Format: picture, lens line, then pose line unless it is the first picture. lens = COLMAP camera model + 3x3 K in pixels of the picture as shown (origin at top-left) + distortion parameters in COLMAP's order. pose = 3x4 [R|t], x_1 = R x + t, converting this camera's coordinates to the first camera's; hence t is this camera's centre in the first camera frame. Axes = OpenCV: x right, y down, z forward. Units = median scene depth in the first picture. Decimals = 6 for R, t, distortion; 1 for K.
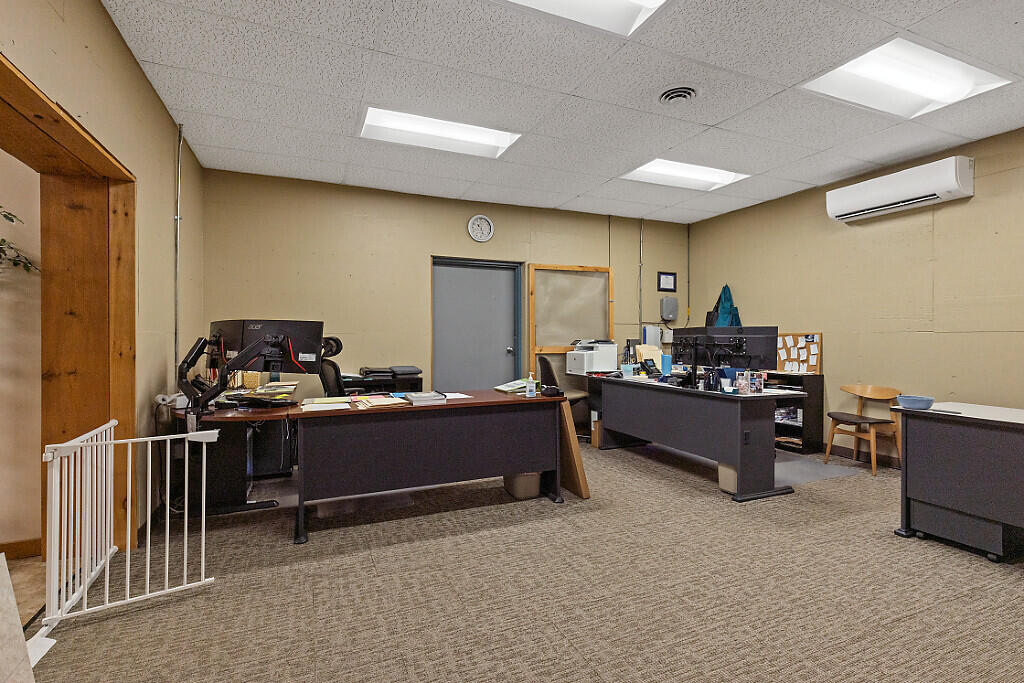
lens RADIAL K [[463.8, 0, 503.4], [0, 463.8, 341.6], [0, 0, 1]] dist [0.003953, -0.002941]
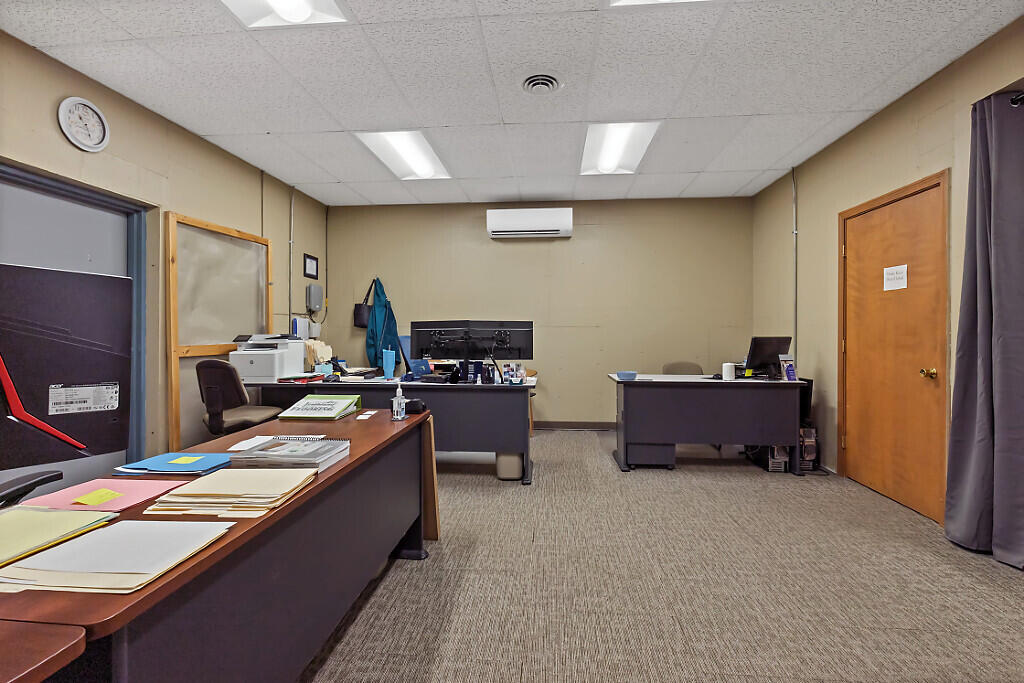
lens RADIAL K [[463.8, 0, 509.4], [0, 463.8, 330.5], [0, 0, 1]] dist [0.003953, -0.002941]
pose [[0.477451, 0.000979, 0.878658, -0.296049], [0.009629, 0.999933, -0.006347, -0.001993], [-0.878606, 0.011491, 0.477409, 0.343131]]
